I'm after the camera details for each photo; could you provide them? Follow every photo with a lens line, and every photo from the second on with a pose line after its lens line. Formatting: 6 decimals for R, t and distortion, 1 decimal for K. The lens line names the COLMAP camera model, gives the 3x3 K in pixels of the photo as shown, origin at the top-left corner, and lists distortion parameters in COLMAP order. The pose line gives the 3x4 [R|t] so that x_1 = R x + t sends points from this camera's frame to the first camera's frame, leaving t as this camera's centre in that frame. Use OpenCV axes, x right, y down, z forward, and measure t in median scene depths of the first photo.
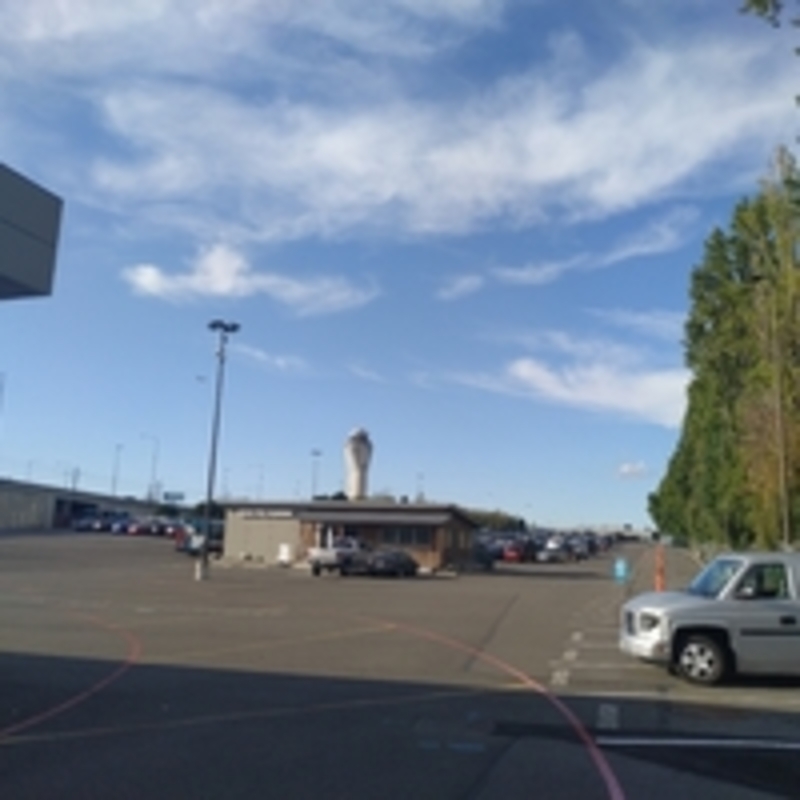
lens RADIAL K [[760.1, 0, 400.0], [0, 760.1, 400.0], [0, 0, 1]] dist [0.106625, -0.231096]
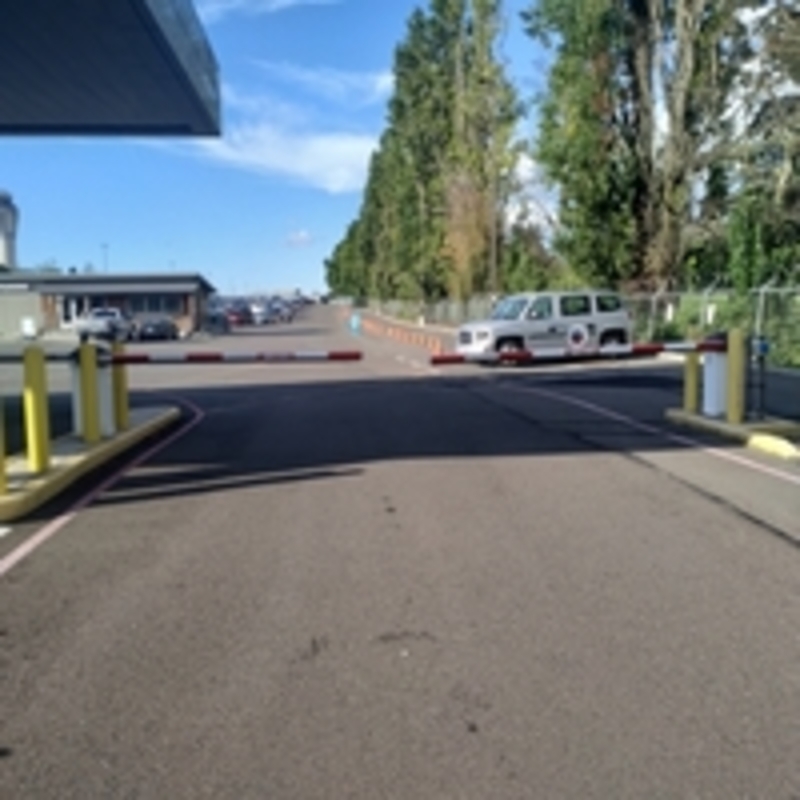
lens RADIAL K [[760.1, 0, 400.0], [0, 760.1, 400.0], [0, 0, 1]] dist [0.106625, -0.231096]
pose [[0.912497, -0.094302, 0.398065, -0.113216], [-0.028302, 0.956183, 0.291398, -0.013430], [-0.408103, -0.277166, 0.869846, -0.093810]]
